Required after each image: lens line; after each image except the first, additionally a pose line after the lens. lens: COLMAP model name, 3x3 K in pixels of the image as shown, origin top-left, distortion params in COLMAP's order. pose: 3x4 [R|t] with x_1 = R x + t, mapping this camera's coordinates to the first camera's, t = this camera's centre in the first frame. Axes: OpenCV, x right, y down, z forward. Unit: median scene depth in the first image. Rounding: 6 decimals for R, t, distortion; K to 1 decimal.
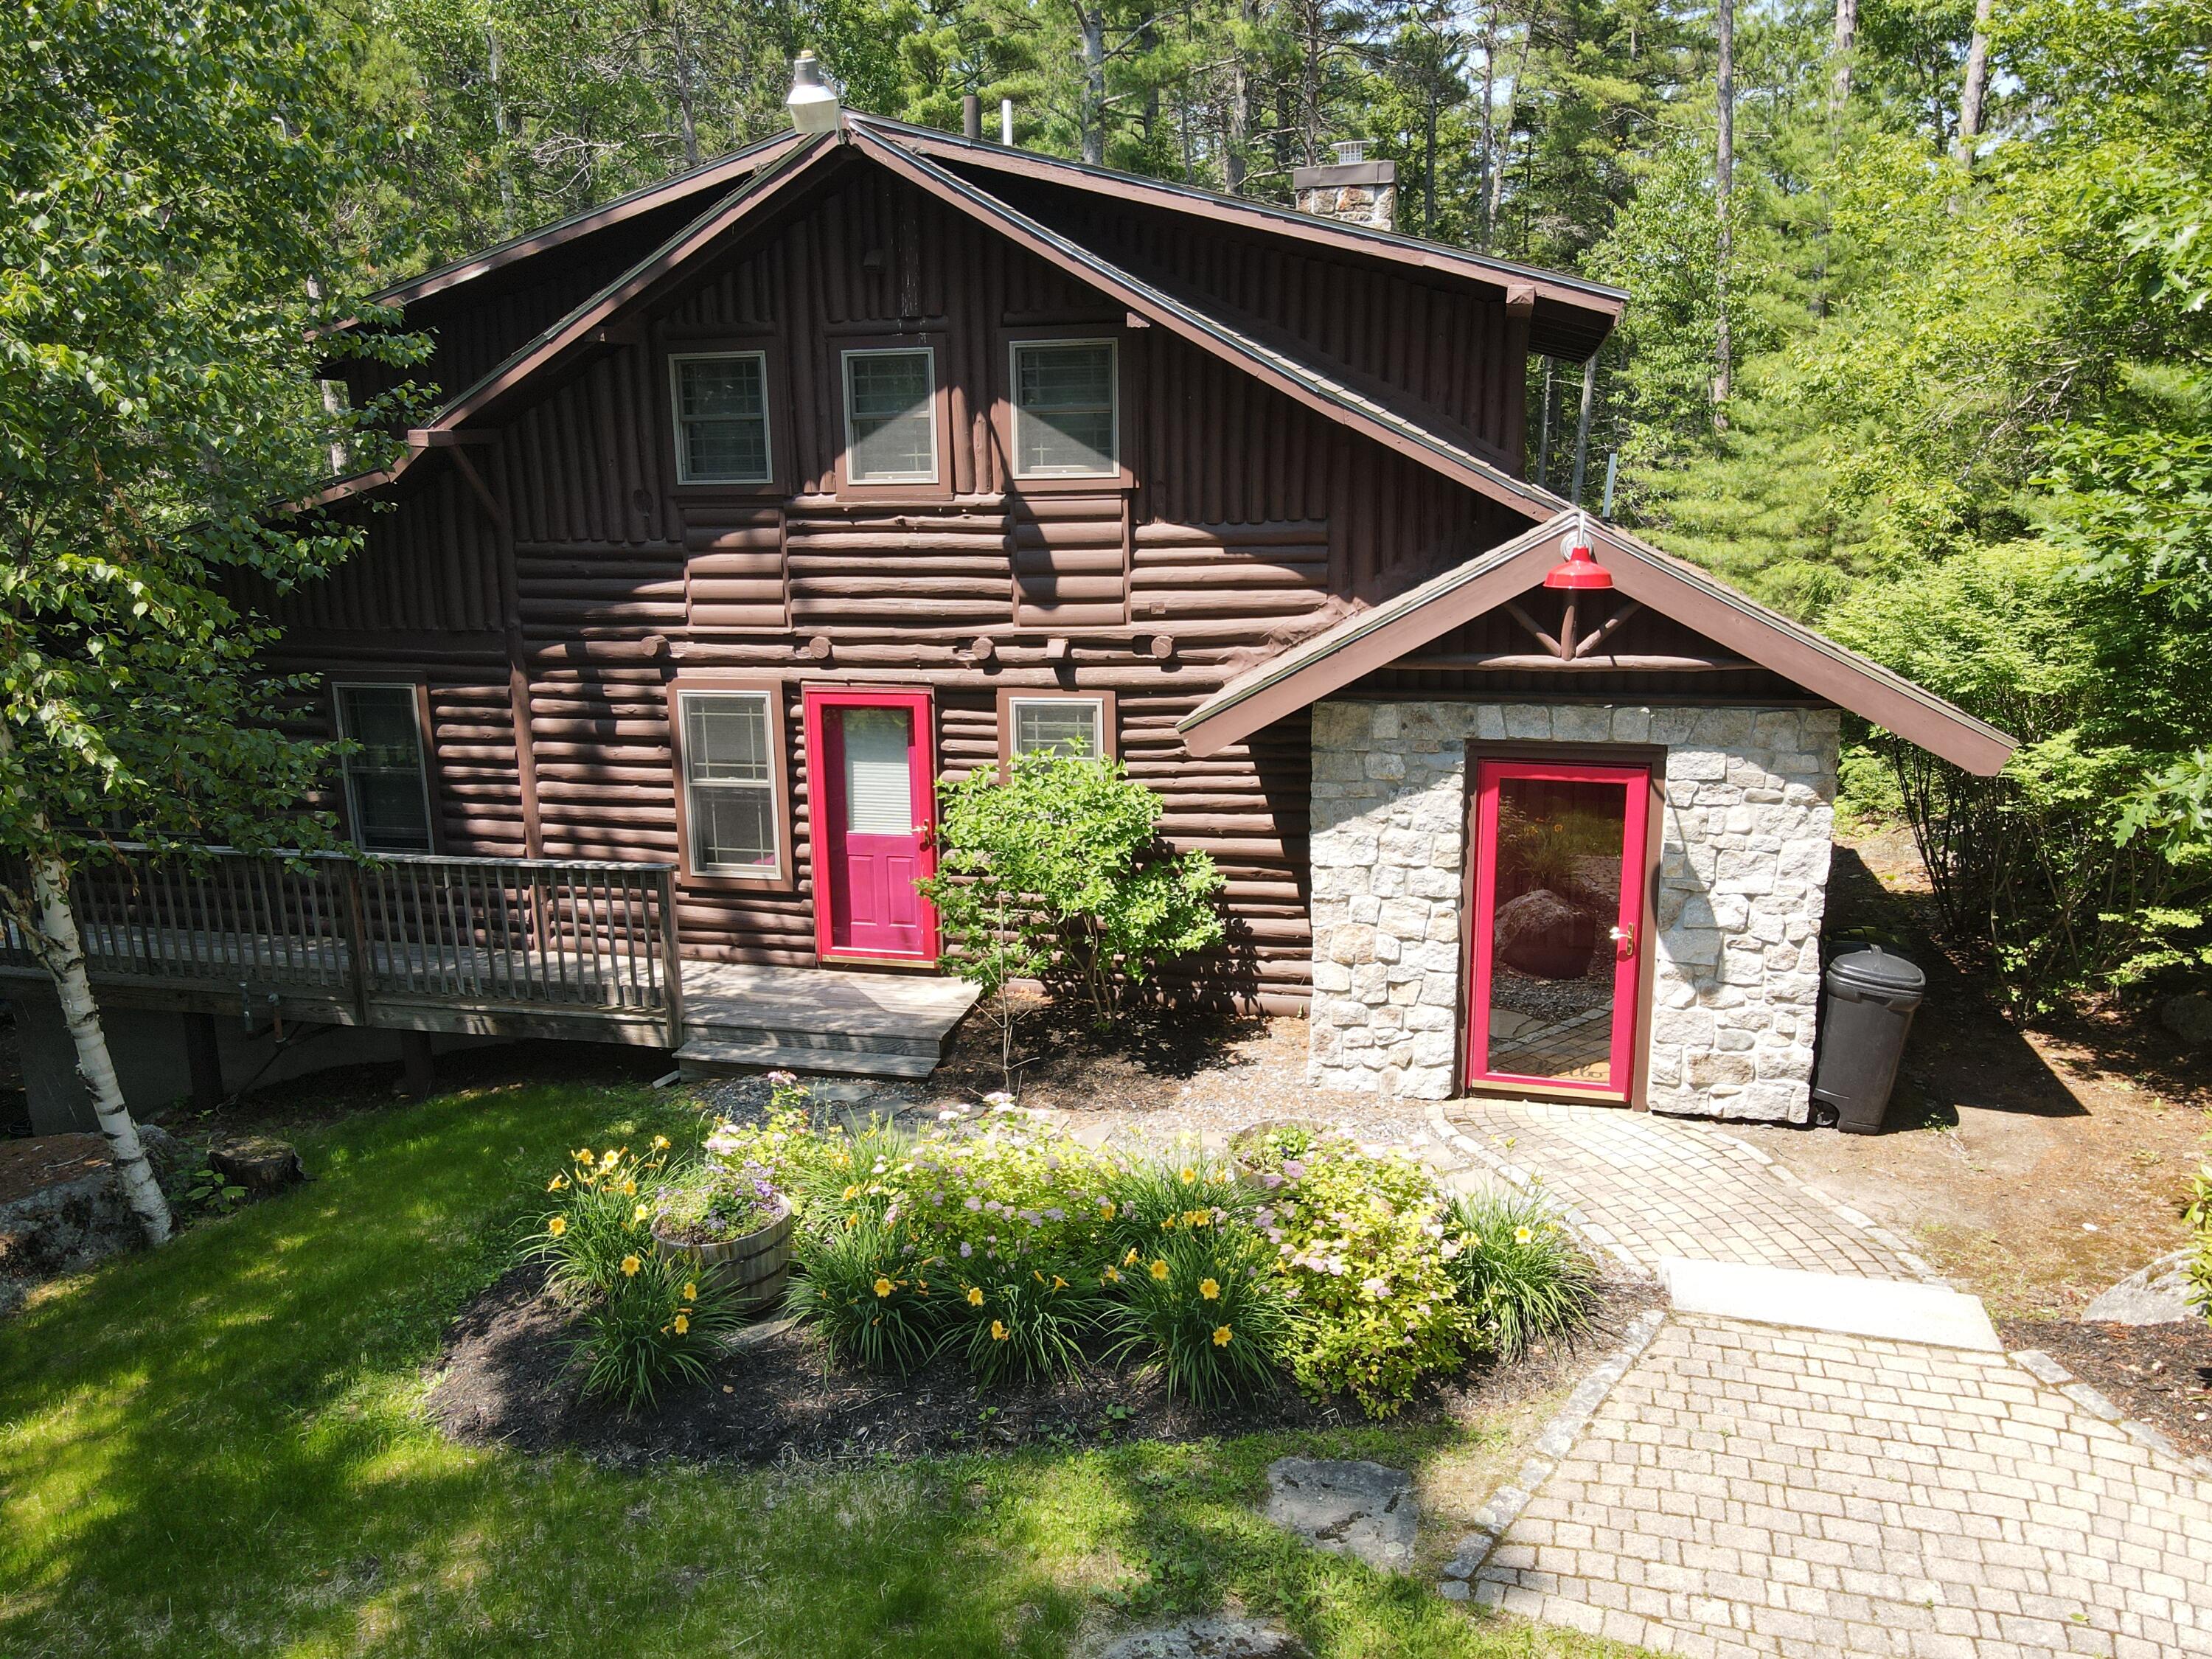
lens RADIAL K [[1631.7, 0, 1099.2], [0, 1631.7, 816.1], [0, 0, 1]] dist [-0.015092, 0.059923]
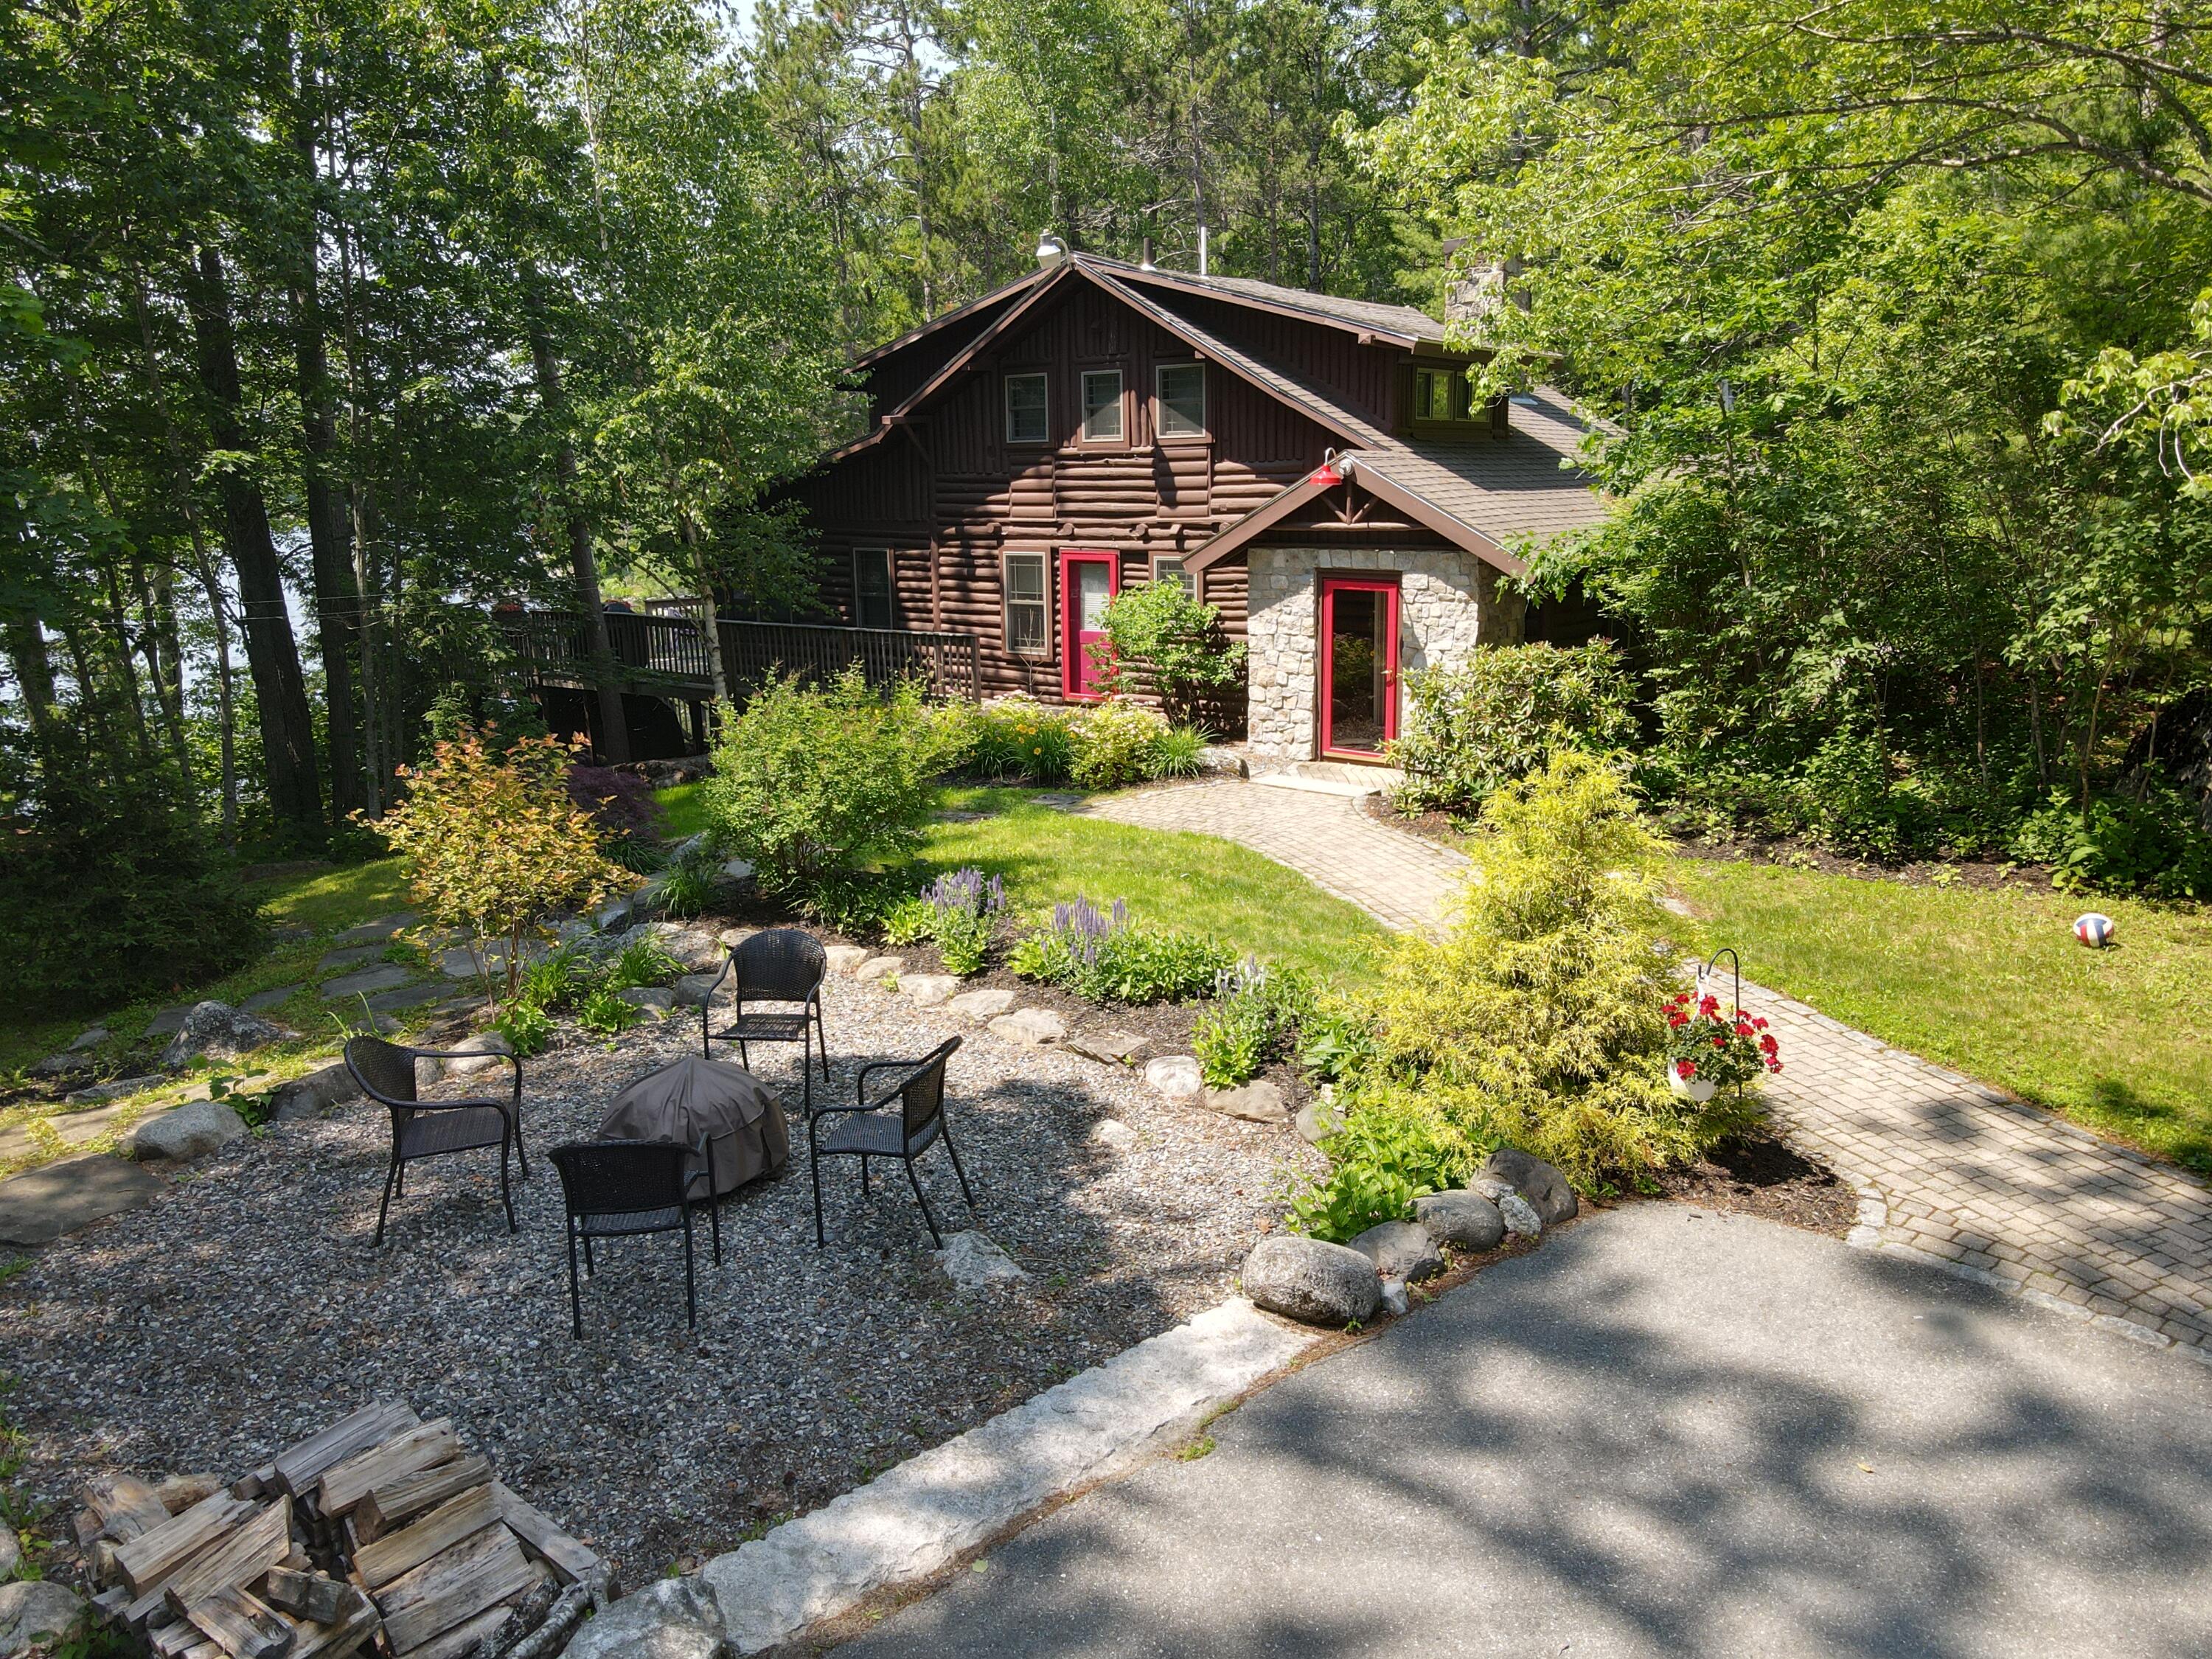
lens RADIAL K [[1626.8, 0, 1110.8], [0, 1626.8, 811.4], [0, 0, 1]] dist [-0.022010, 0.065905]
pose [[0.923625, 0.081038, -0.374632, 0.637171], [-0.079152, 0.996653, 0.020448, 0.189101], [0.375035, 0.010767, 0.926948, -0.757471]]
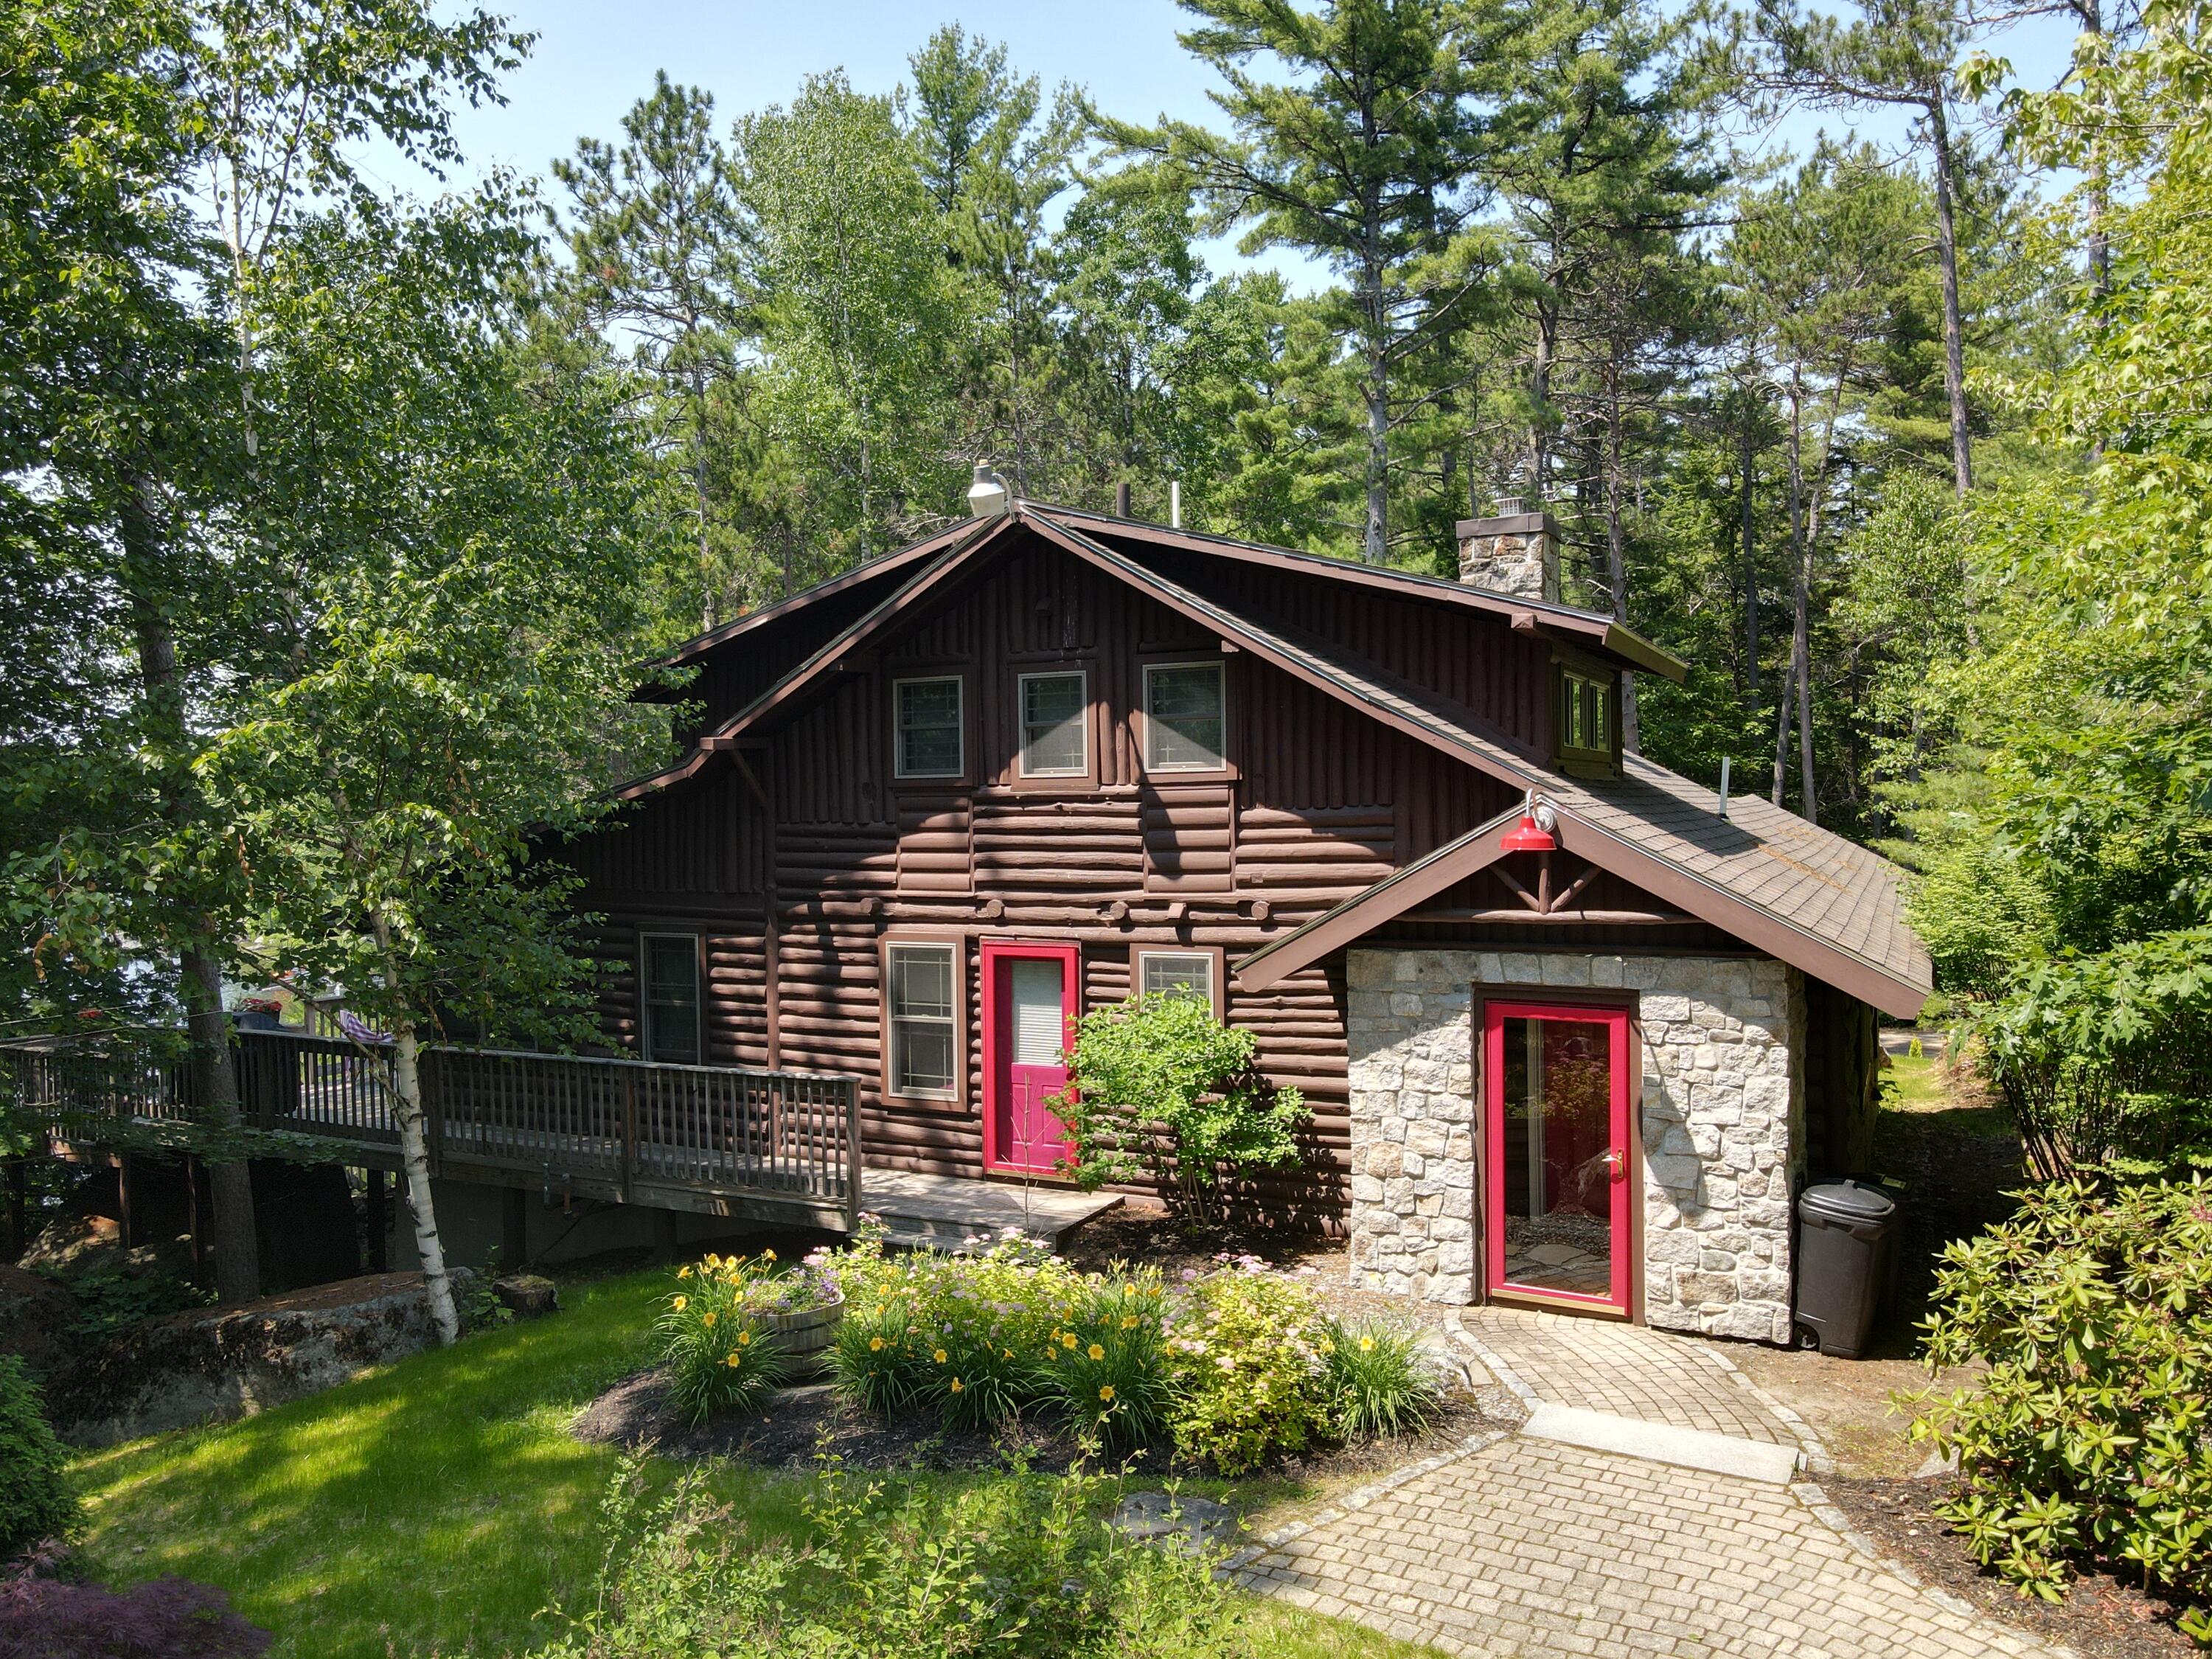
lens RADIAL K [[1631.7, 0, 1099.2], [0, 1631.7, 816.1], [0, 0, 1]] dist [-0.015092, 0.059923]
pose [[0.973491, 0.005558, -0.228656, 0.196100], [-0.050648, 0.980125, -0.191806, 0.063473], [0.223045, 0.198303, 0.954425, -0.178262]]
